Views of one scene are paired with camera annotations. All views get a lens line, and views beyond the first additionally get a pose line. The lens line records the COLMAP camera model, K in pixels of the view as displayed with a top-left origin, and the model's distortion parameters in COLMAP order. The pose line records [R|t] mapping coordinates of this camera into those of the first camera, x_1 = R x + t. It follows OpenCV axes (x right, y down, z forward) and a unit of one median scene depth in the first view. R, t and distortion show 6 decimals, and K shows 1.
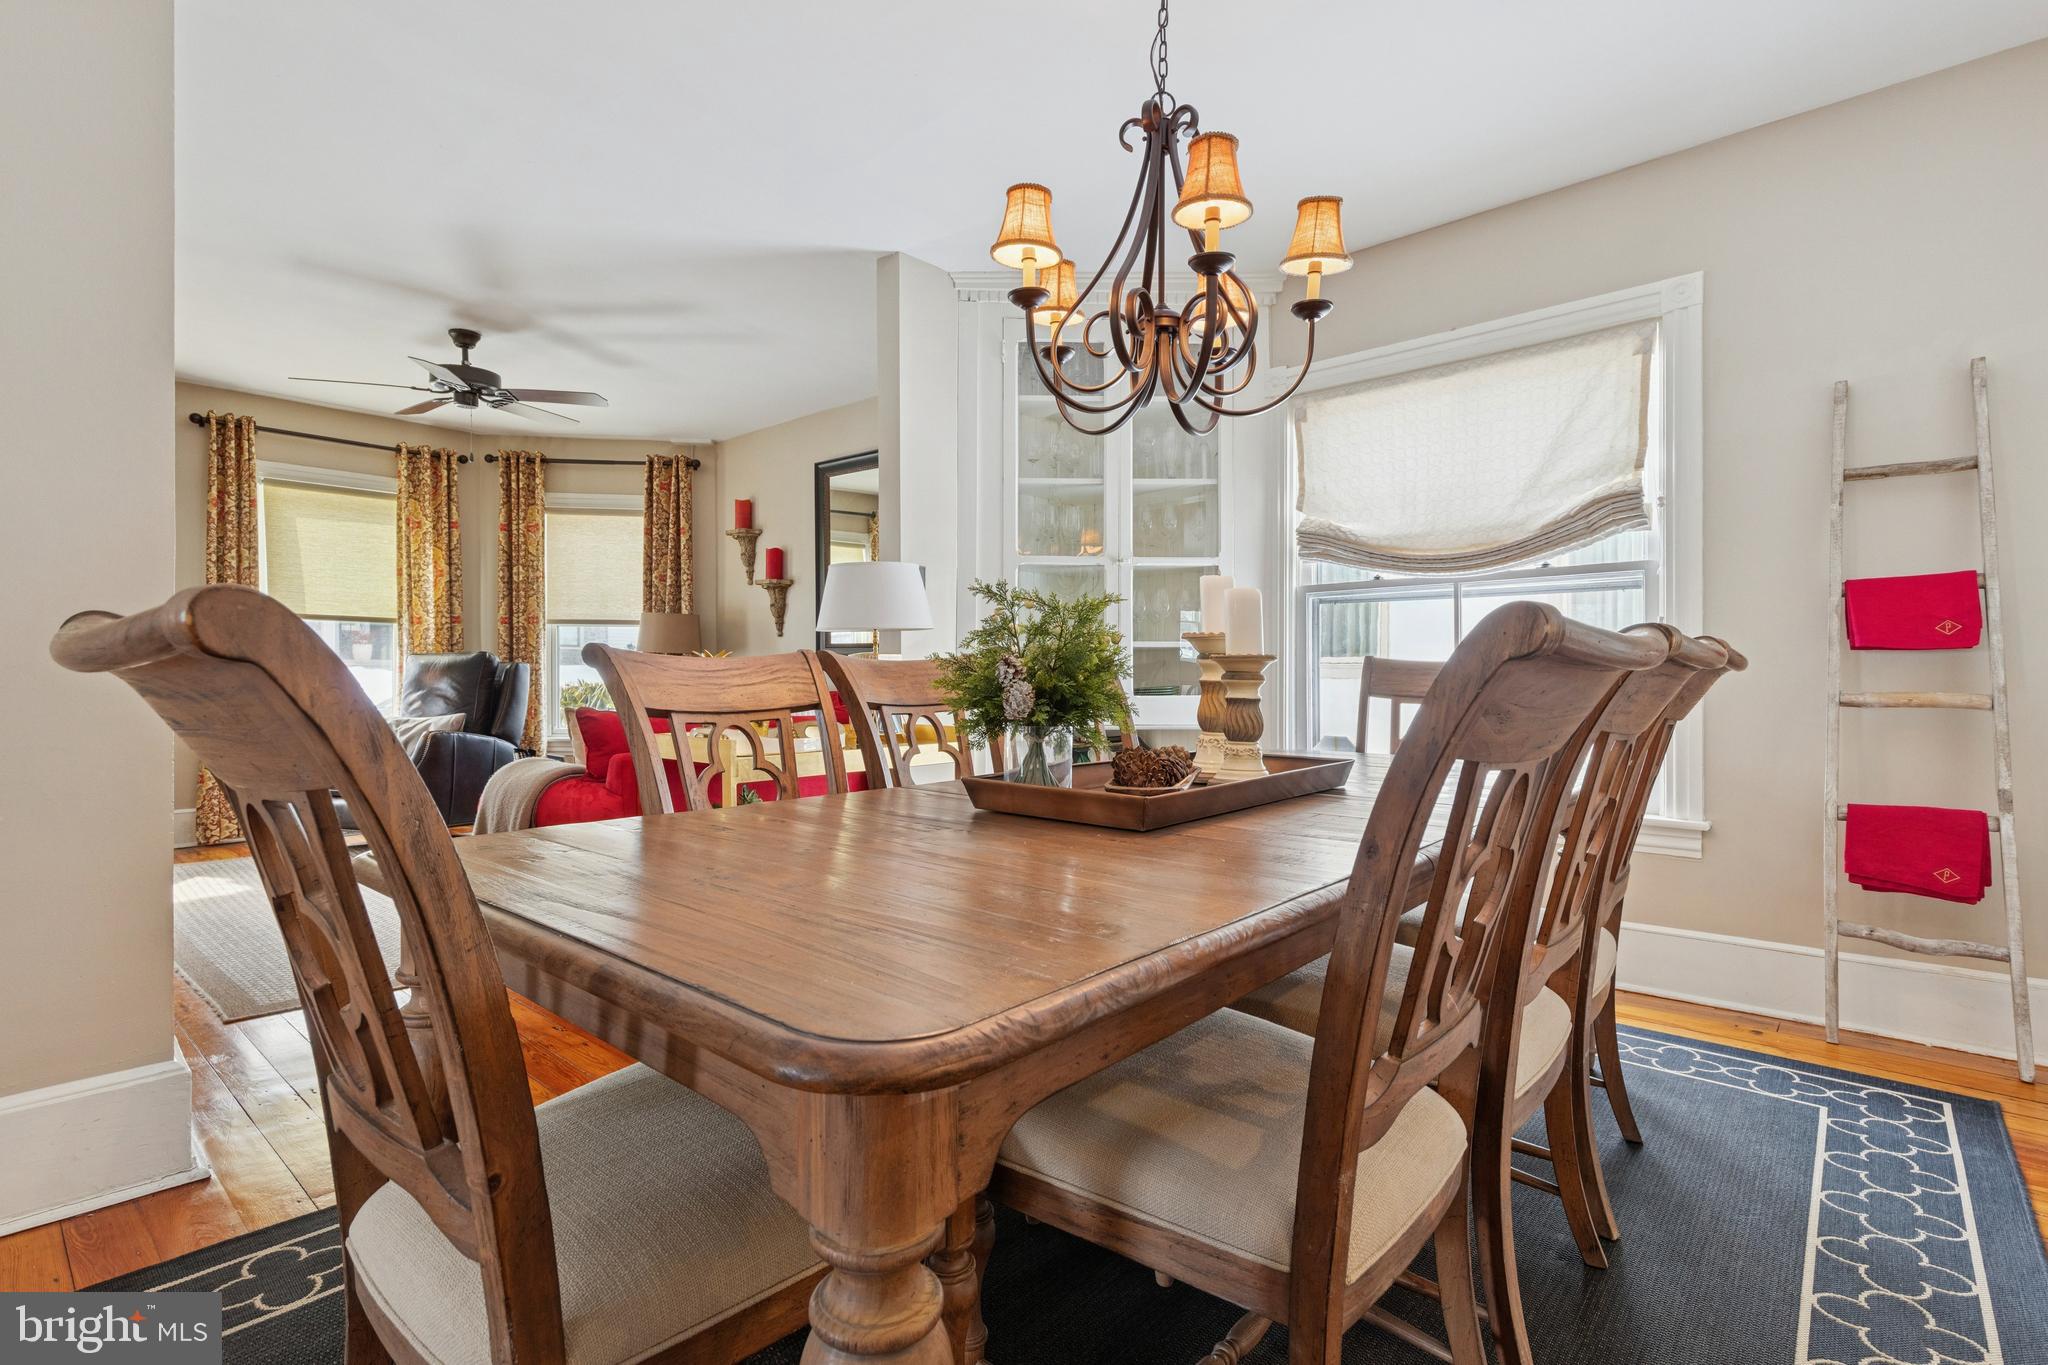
lens RADIAL K [[956.6, 0, 1040.0], [0, 956.6, 687.5], [0, 0, 1]] dist [0.007647, -0.000176]
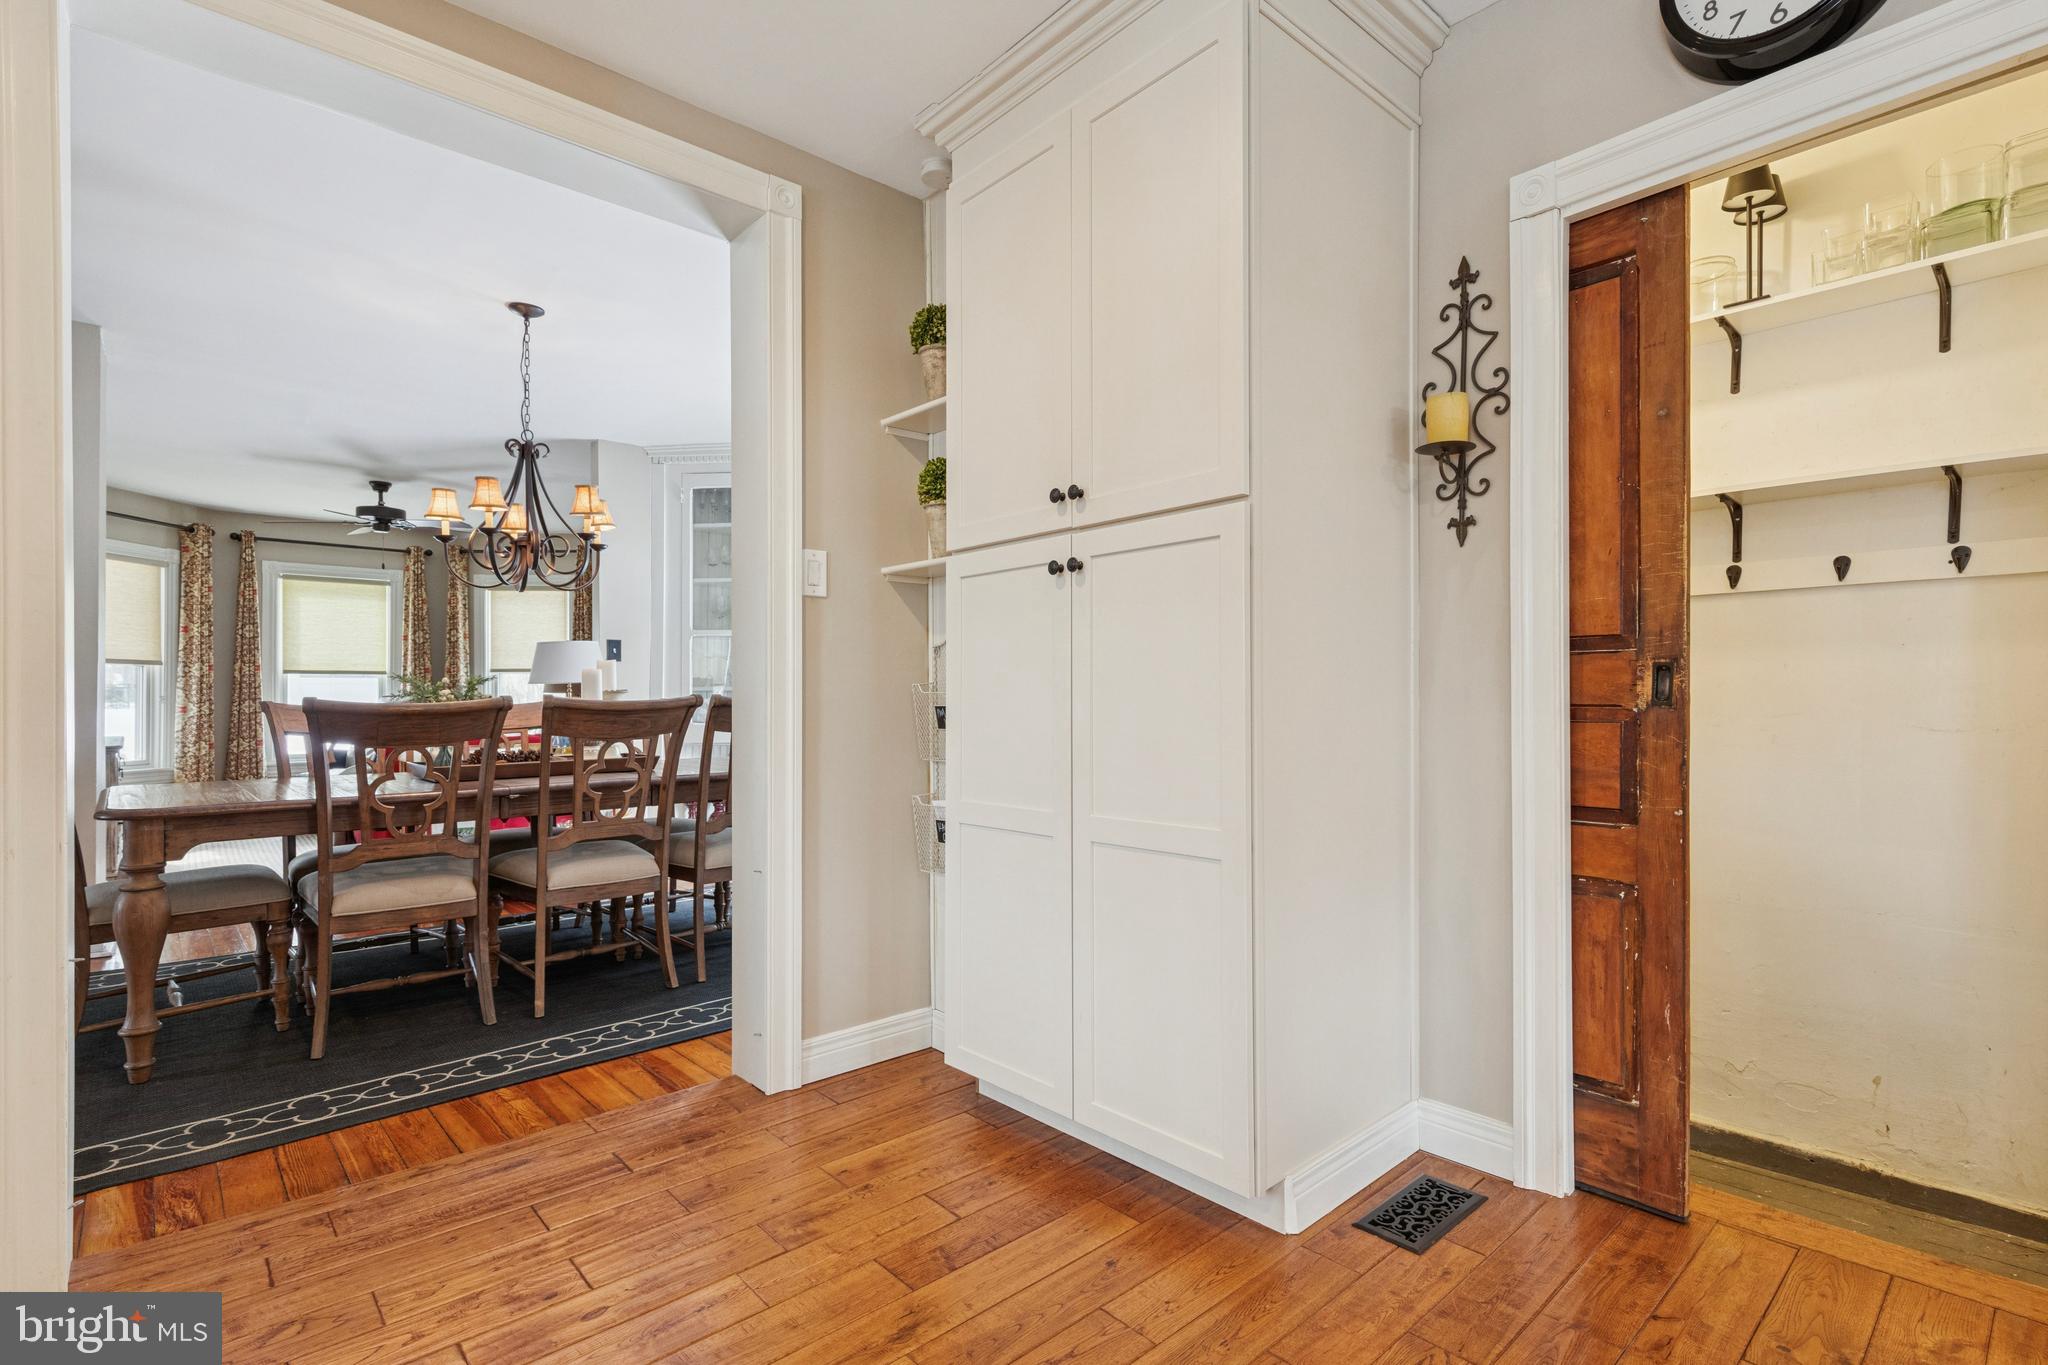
lens RADIAL K [[964.9, 0, 1059.9], [0, 964.9, 699.0], [0, 0, 1]] dist [-0.000368, -0.000473]
pose [[0.994847, -0.007082, -0.101144, 0.601273], [0.005186, 0.999806, -0.018997, 0.001315], [0.101258, 0.018375, 0.994690, -0.379153]]
